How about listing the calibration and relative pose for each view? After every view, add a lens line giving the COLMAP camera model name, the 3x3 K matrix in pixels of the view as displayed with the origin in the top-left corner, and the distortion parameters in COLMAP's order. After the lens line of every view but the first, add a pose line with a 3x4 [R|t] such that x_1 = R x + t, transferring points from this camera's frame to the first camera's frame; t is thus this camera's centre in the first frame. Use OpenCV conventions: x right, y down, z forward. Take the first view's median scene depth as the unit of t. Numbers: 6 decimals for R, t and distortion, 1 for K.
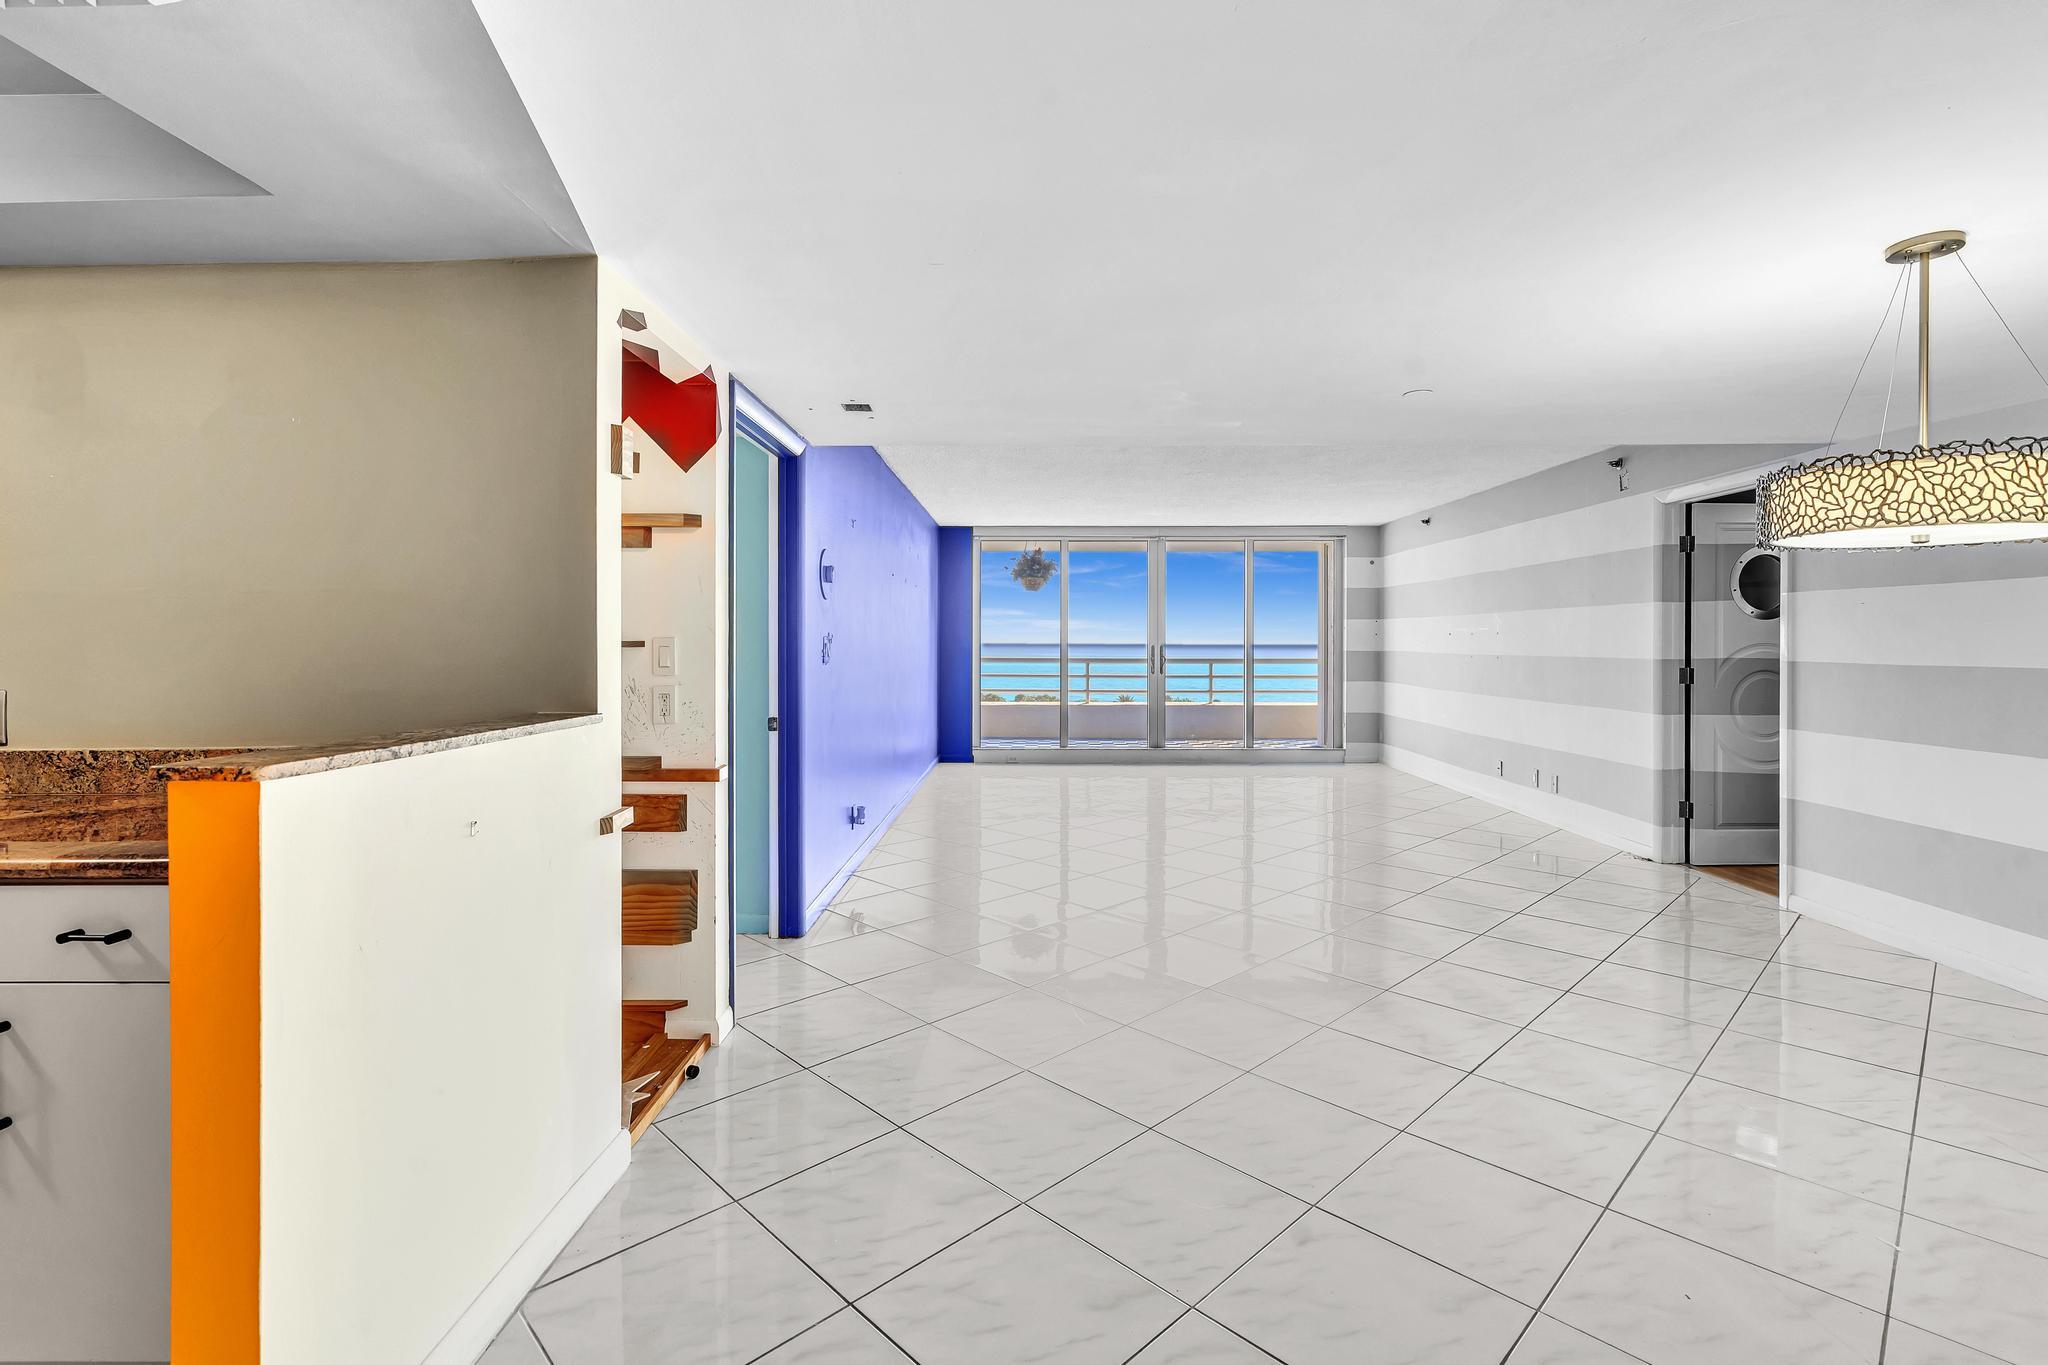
lens RADIAL K [[942.7, 0, 1014.1], [0, 942.7, 645.5], [0, 0, 1]] dist [-0.002161, 0.000836]
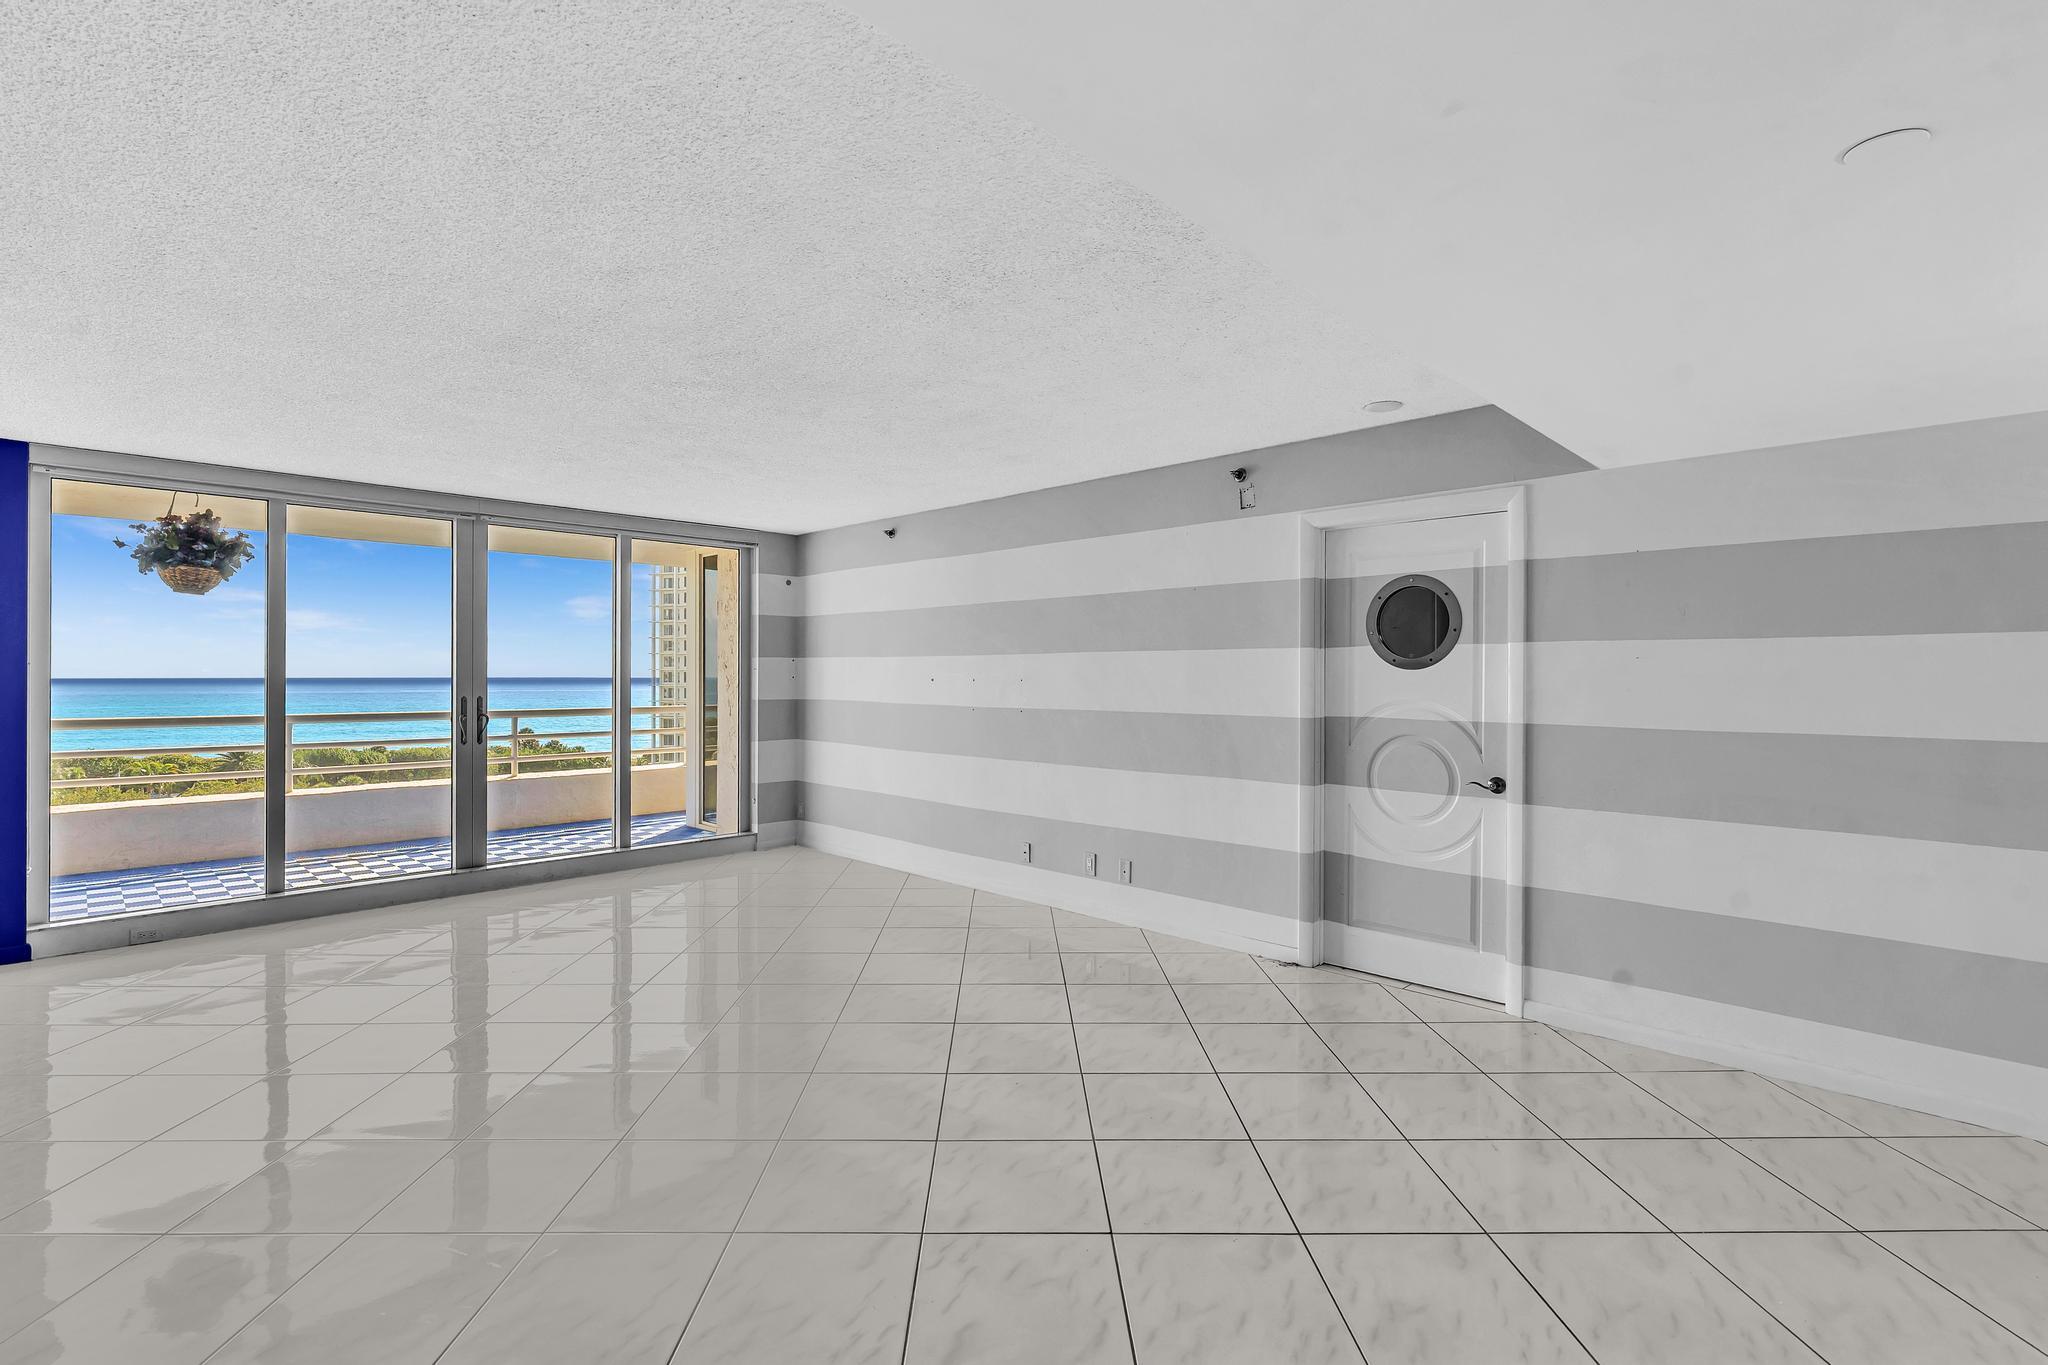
lens RADIAL K [[936.0, 0, 1016.5], [0, 936.0, 676.5], [0, 0, 1]] dist [-0.002392, -0.003806]
pose [[0.684640, -0.001471, 0.728880, -0.057433], [0.002210, 0.999998, -0.000059, -0.015663], [-0.728878, 0.001651, 0.684642, 0.453545]]
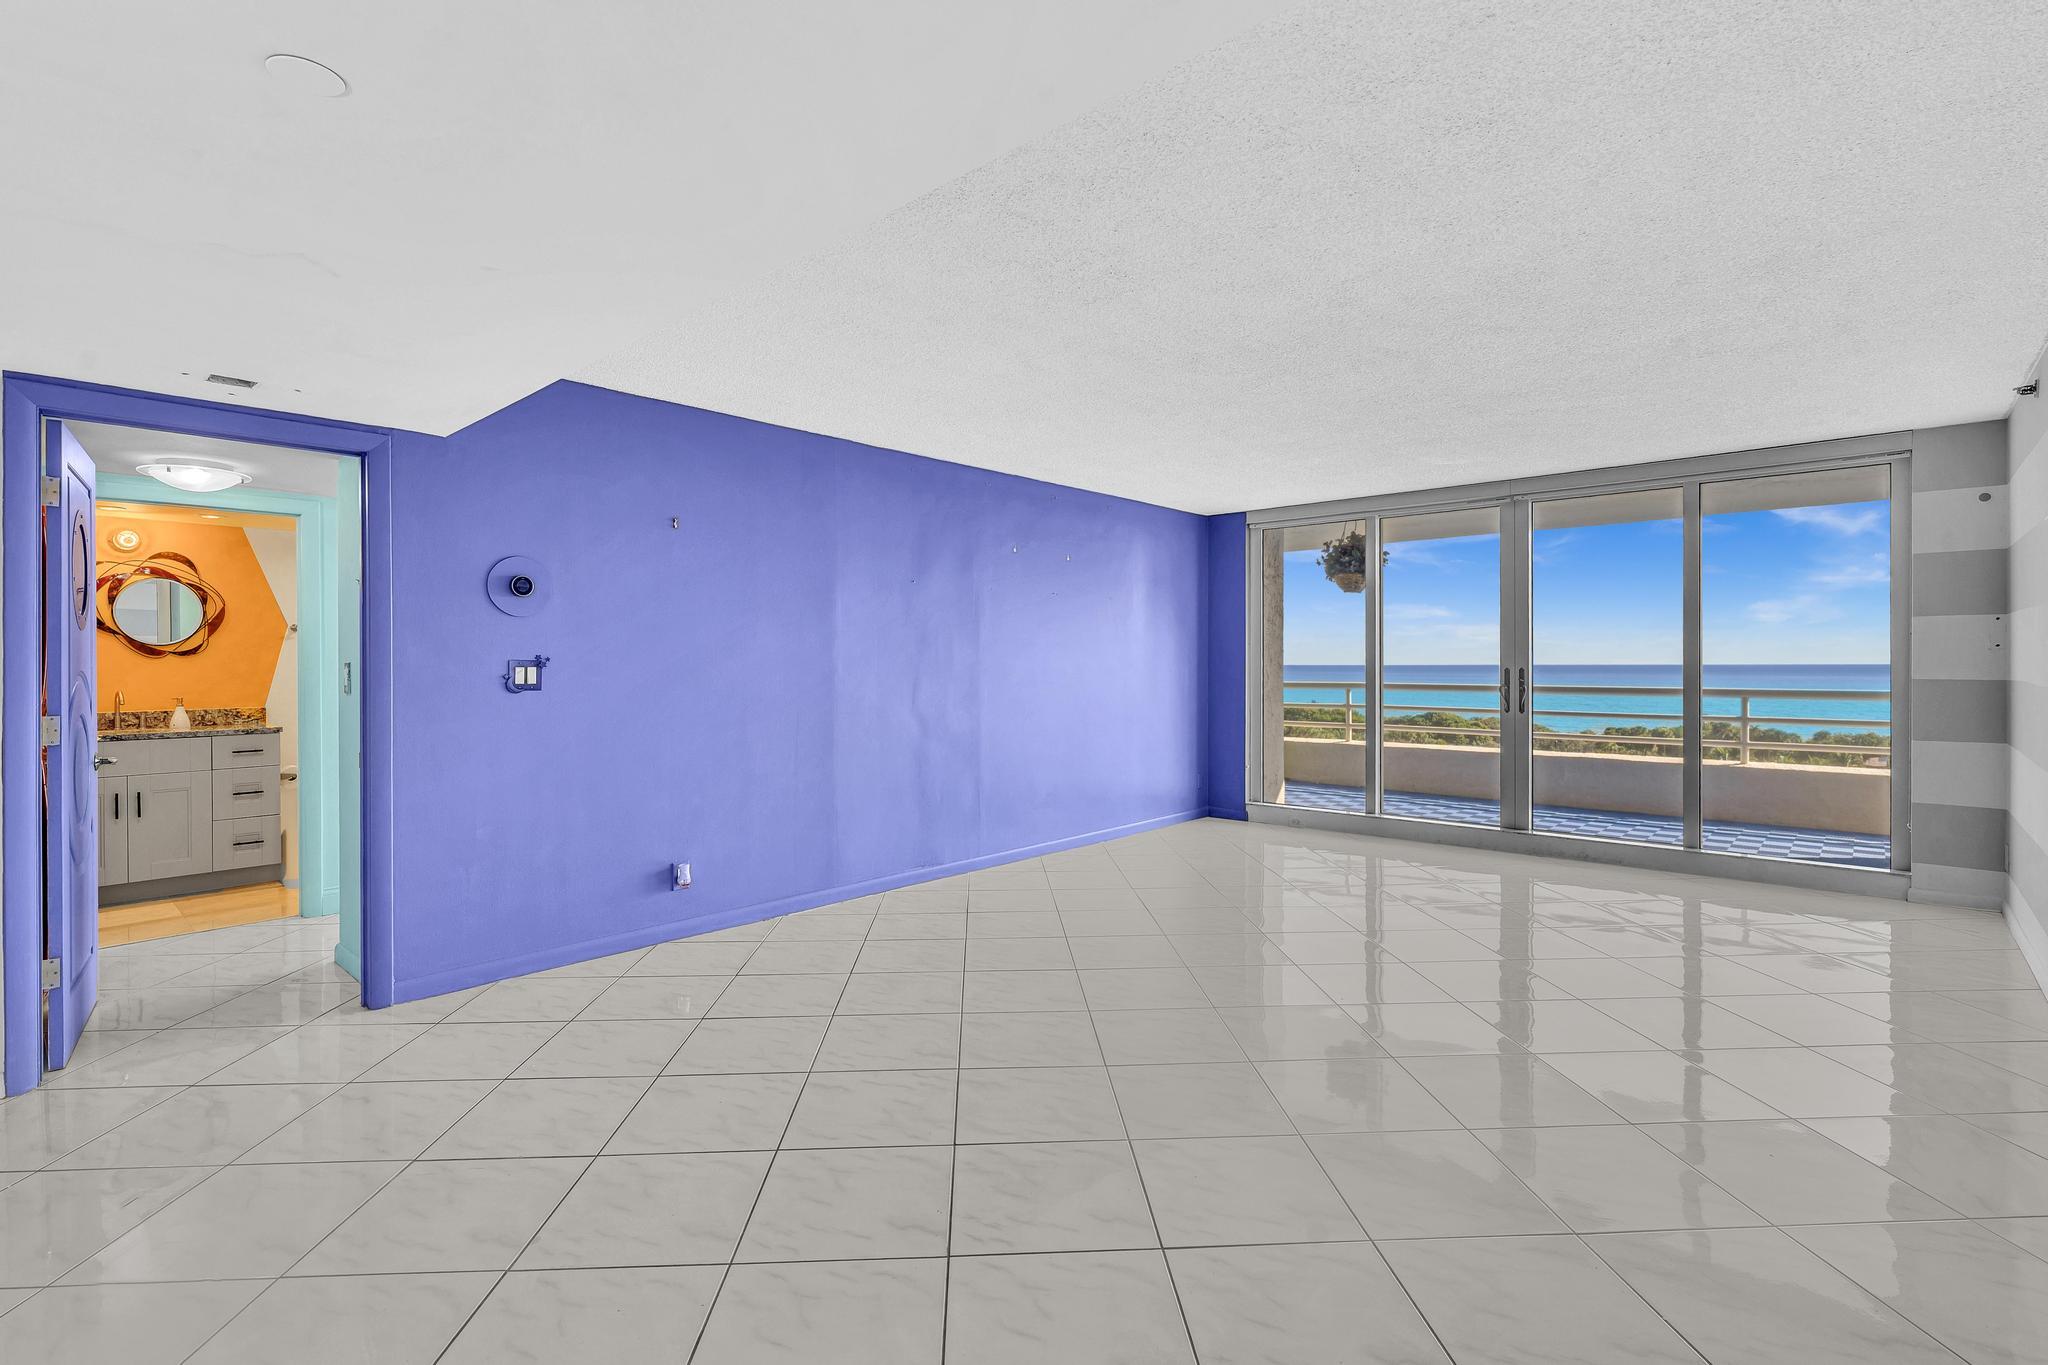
lens RADIAL K [[943.4, 0, 1022.6], [0, 943.4, 667.1], [0, 0, 1]] dist [-0.001263, 0.000326]
pose [[0.751805, 0.001154, -0.659384, 0.424655], [0.000080, 0.999998, 0.001841, -0.002259], [0.659385, -0.001437, 0.751804, 0.403644]]
